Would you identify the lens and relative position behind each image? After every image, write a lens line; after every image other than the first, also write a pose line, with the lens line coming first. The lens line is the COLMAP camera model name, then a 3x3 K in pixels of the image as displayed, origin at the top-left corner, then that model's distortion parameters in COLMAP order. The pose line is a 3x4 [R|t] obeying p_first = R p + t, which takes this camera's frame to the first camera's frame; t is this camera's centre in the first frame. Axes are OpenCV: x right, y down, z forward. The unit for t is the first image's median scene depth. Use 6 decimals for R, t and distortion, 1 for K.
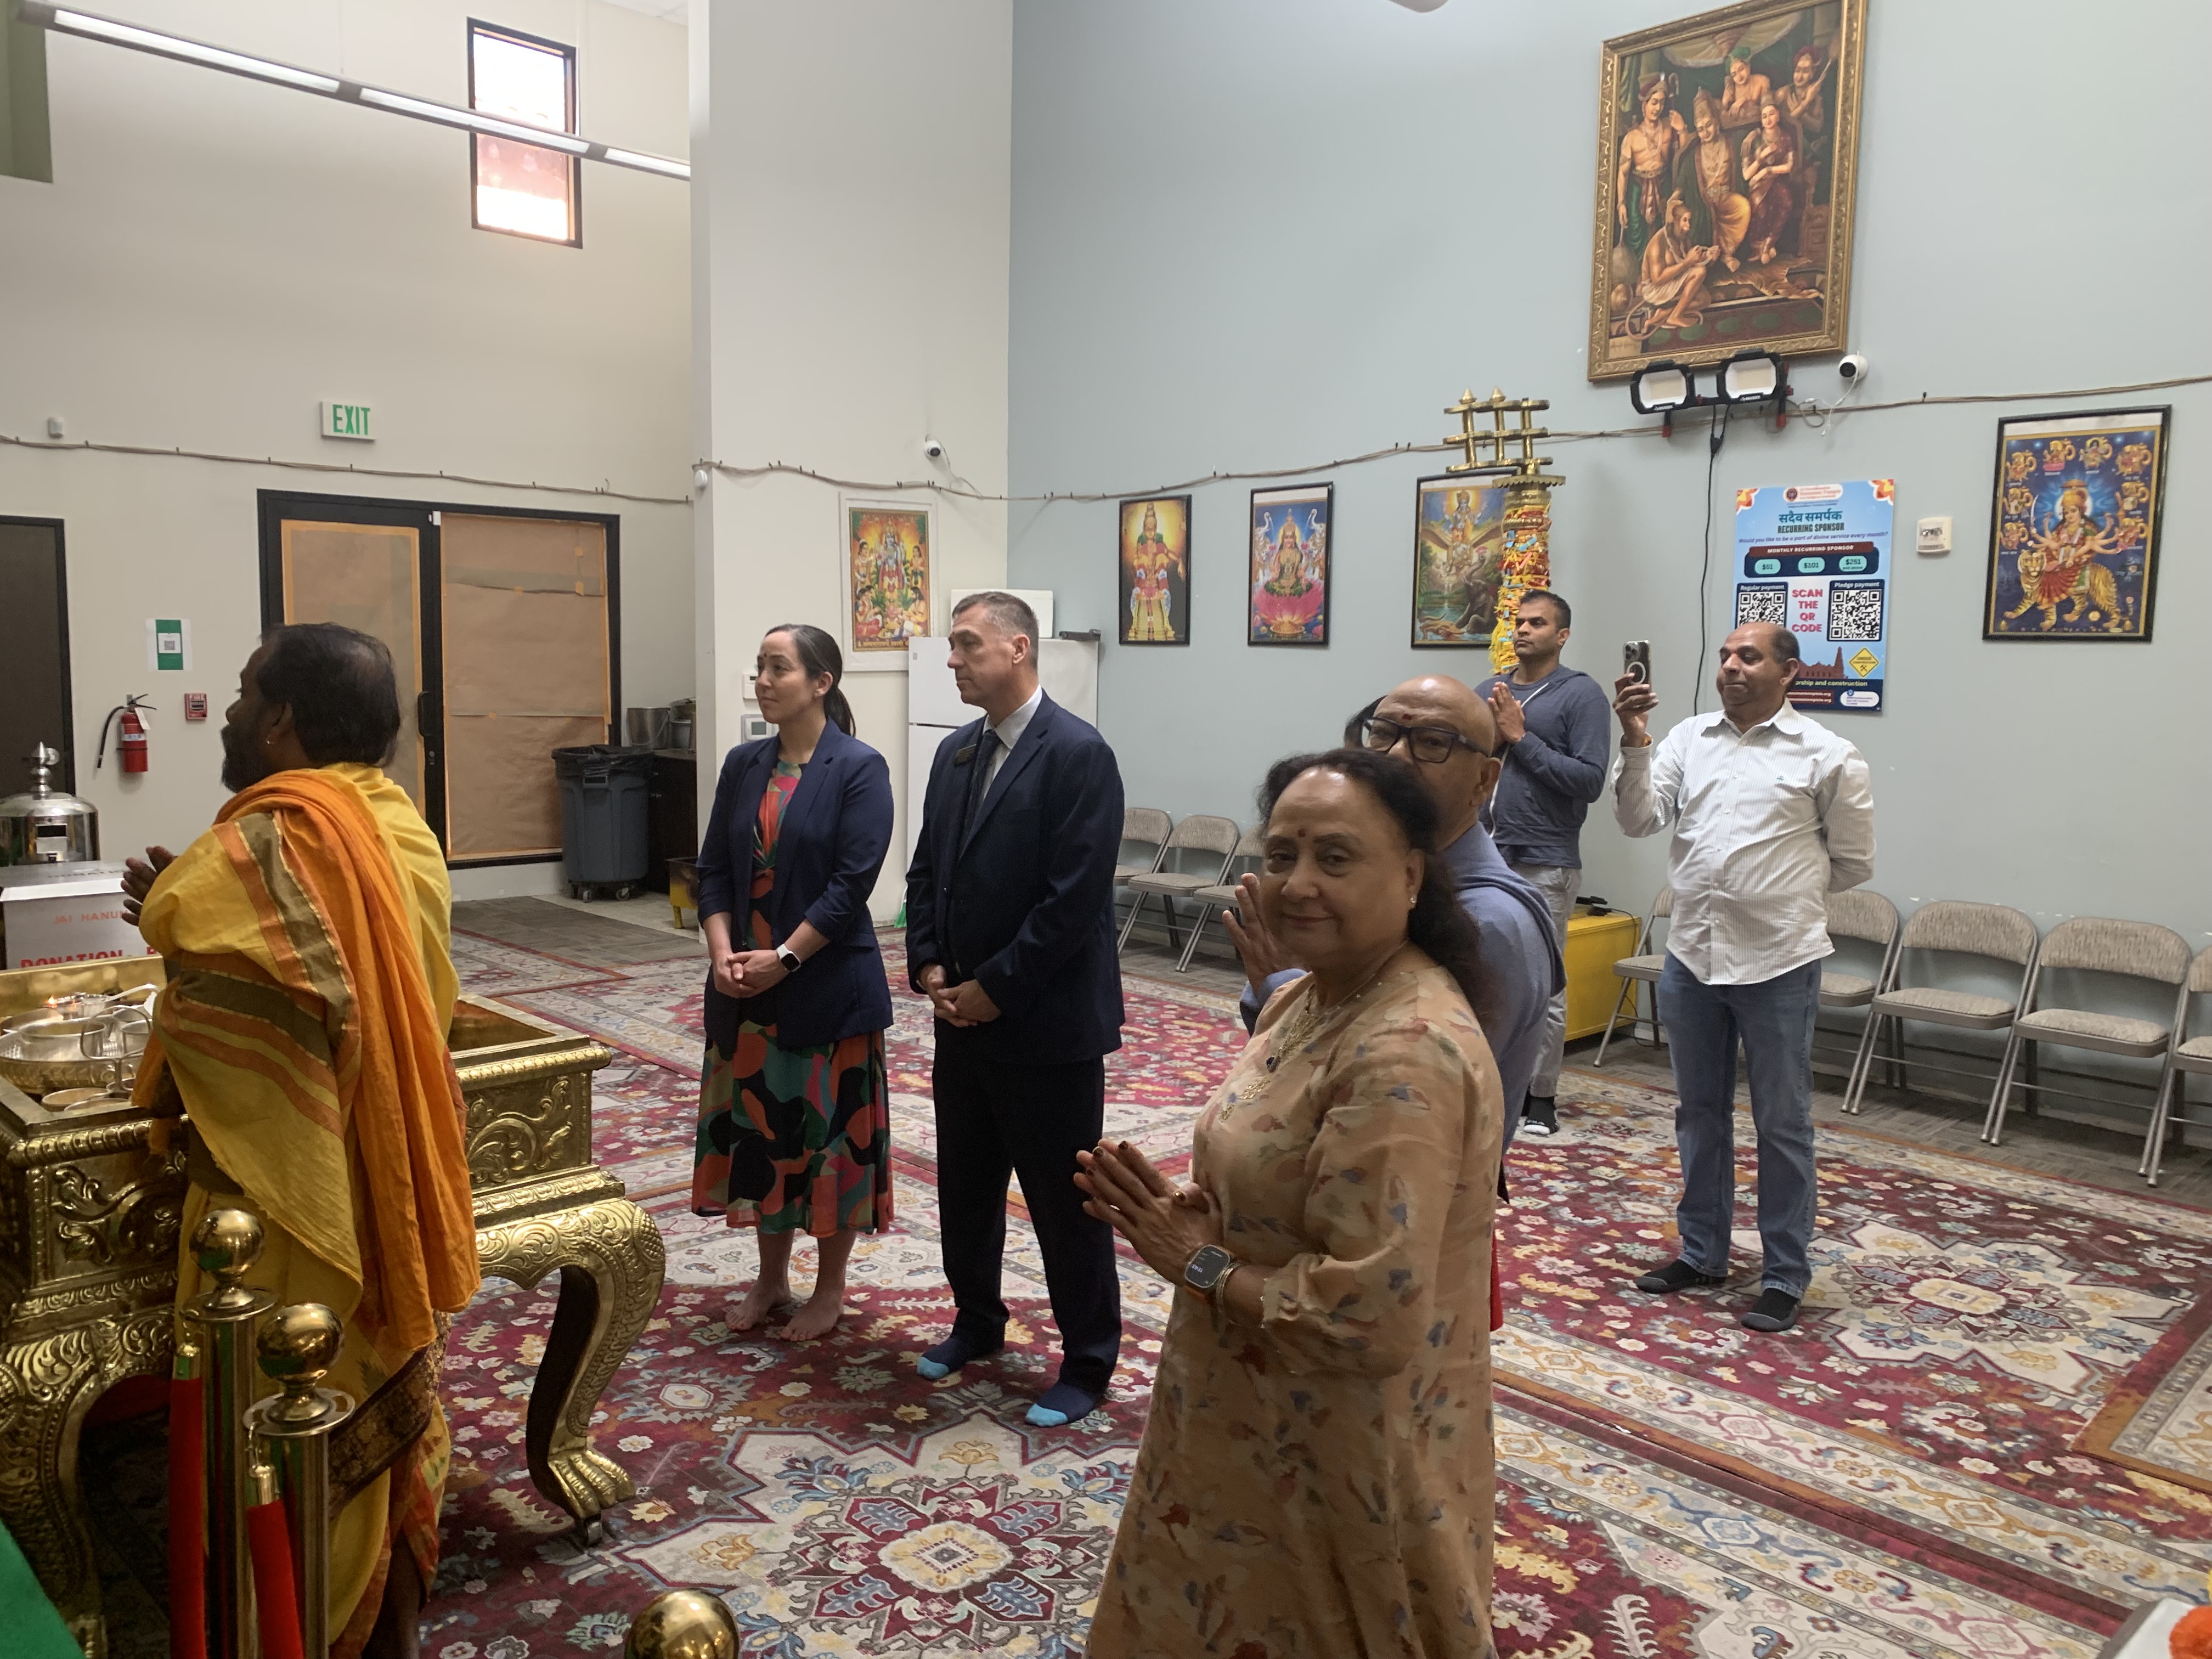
lens RADIAL K [[1653.4, 0, 1107.0], [0, 1653.4, 827.3], [0, 0, 1]] dist [0.001188, -0.001097]
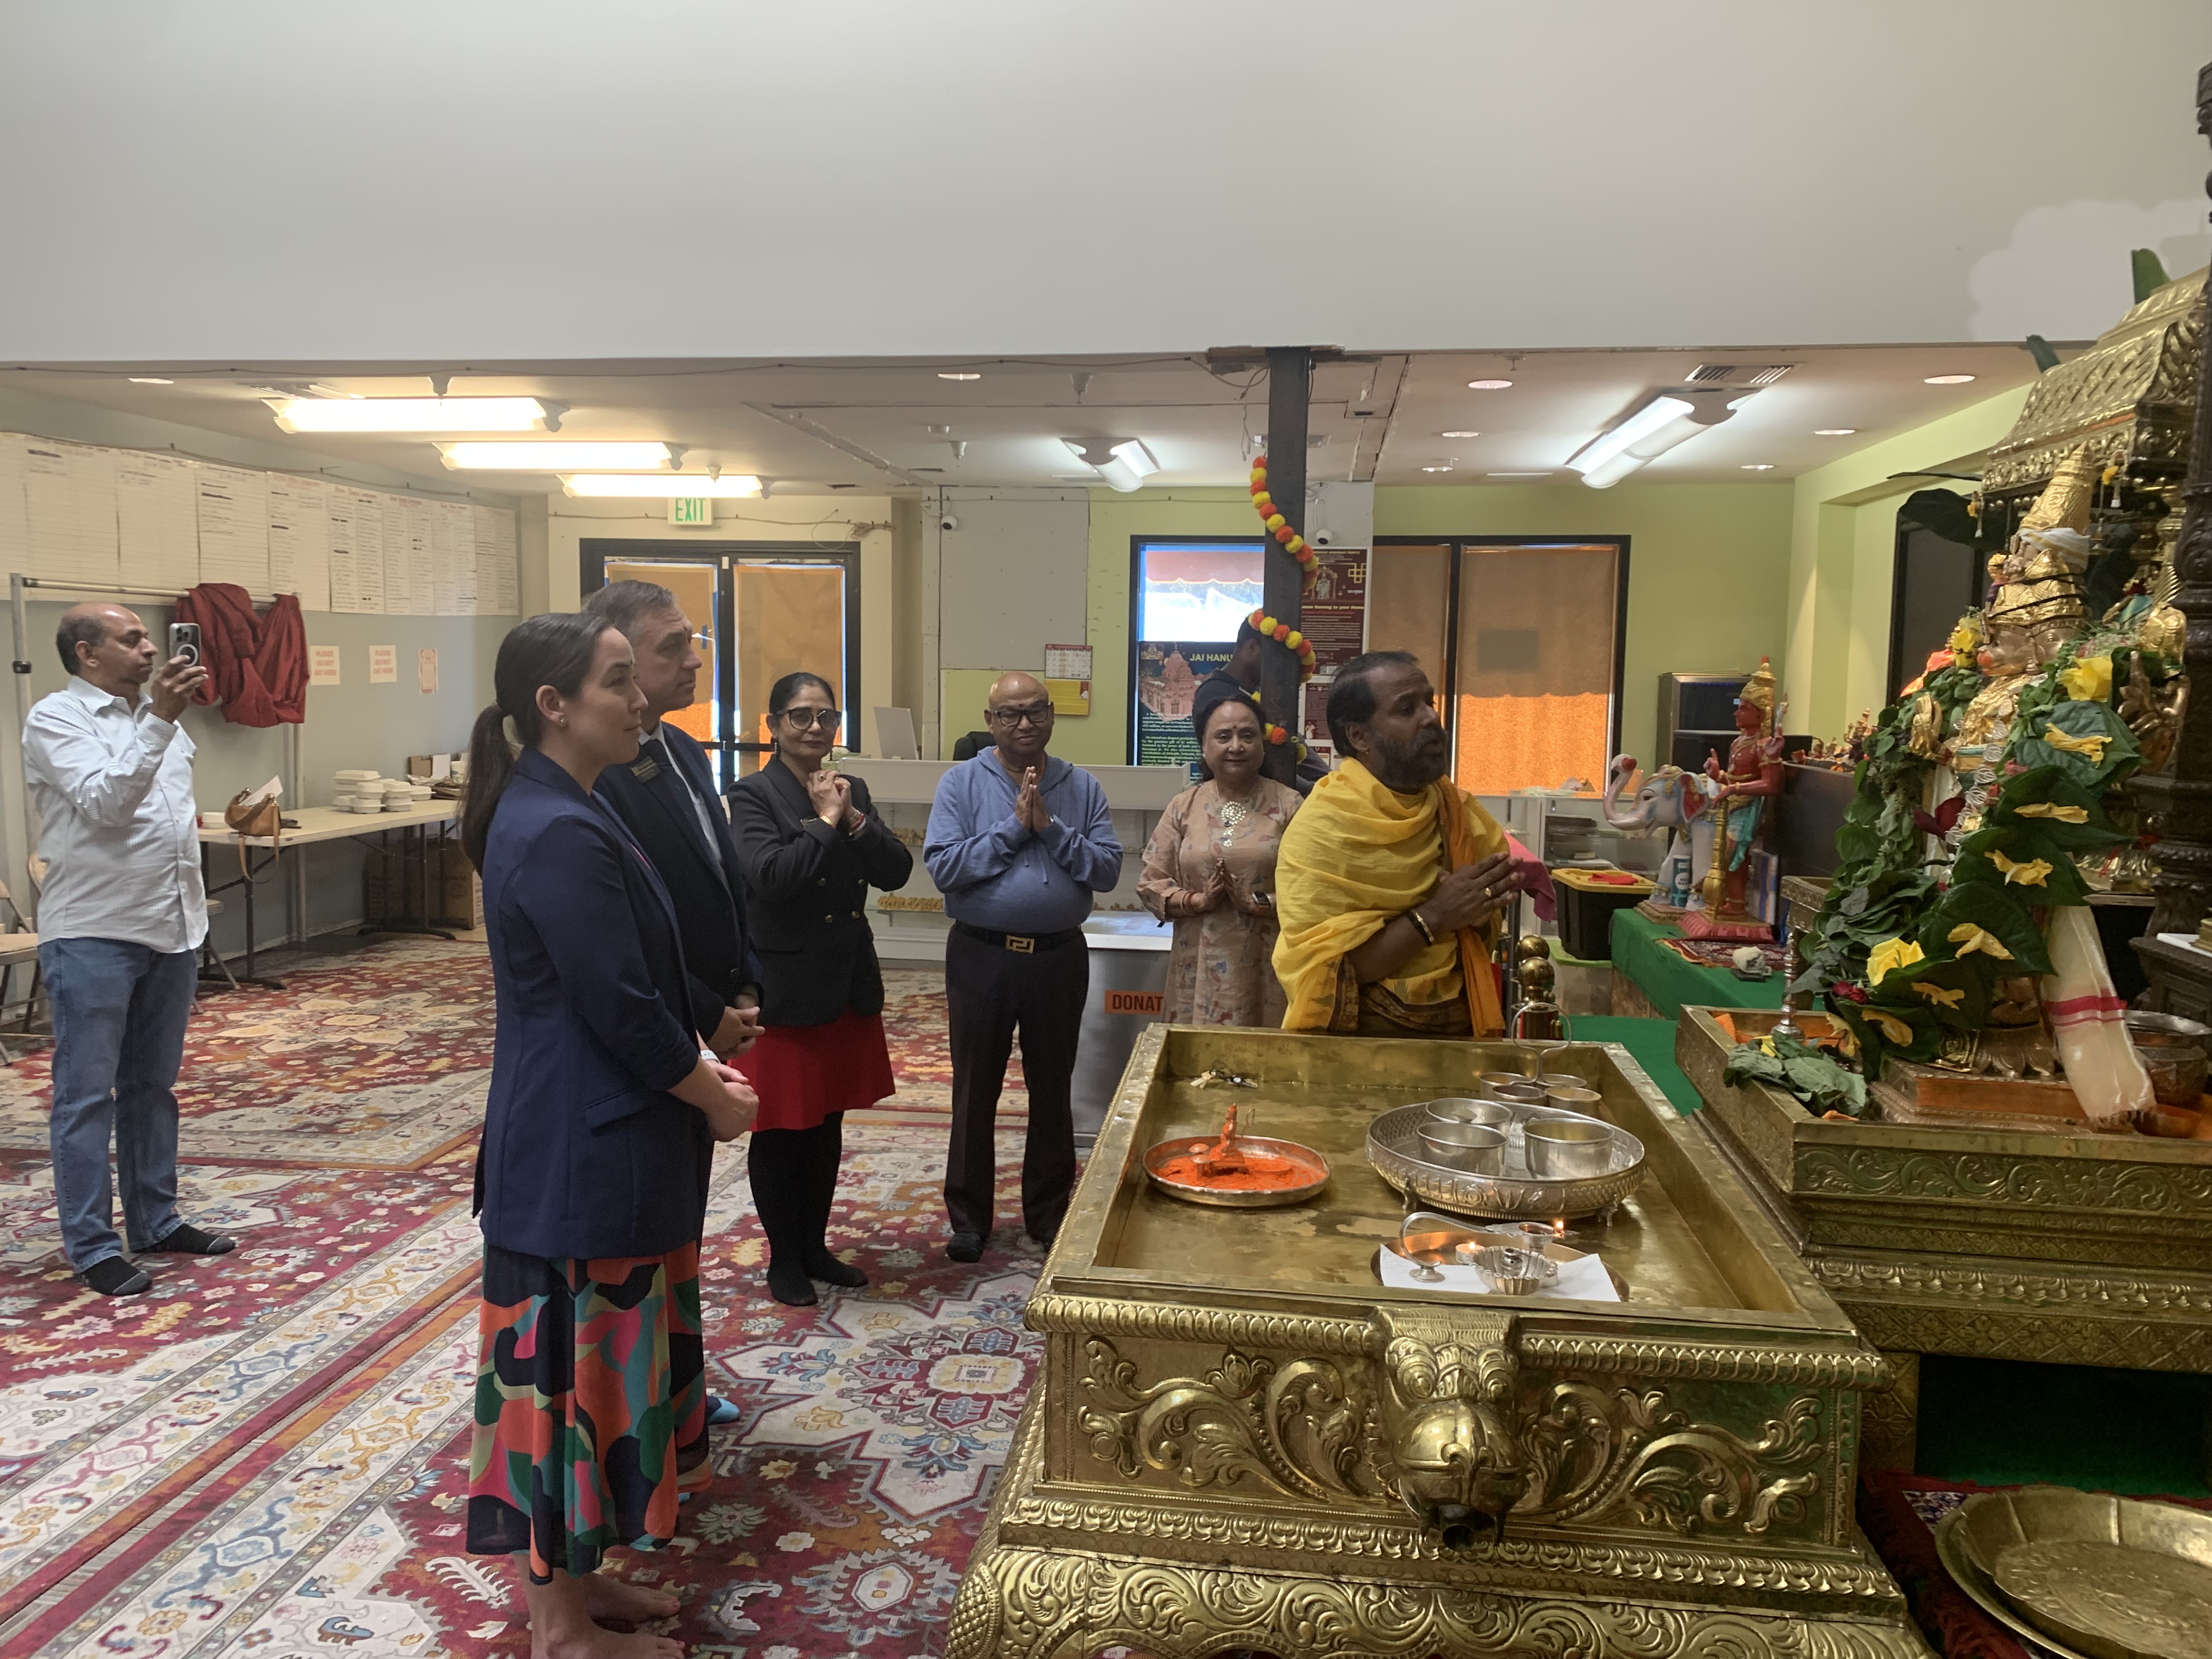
lens RADIAL K [[1653.4, 0, 1104.0], [0, 1653.4, 825.5], [0, 0, 1]] dist [0.001188, -0.001097]
pose [[-0.620068, -0.104036, 0.777620, -0.821887], [0.058202, 0.982338, 0.177835, -0.138381], [-0.782387, 0.155529, -0.603061, 1.222269]]
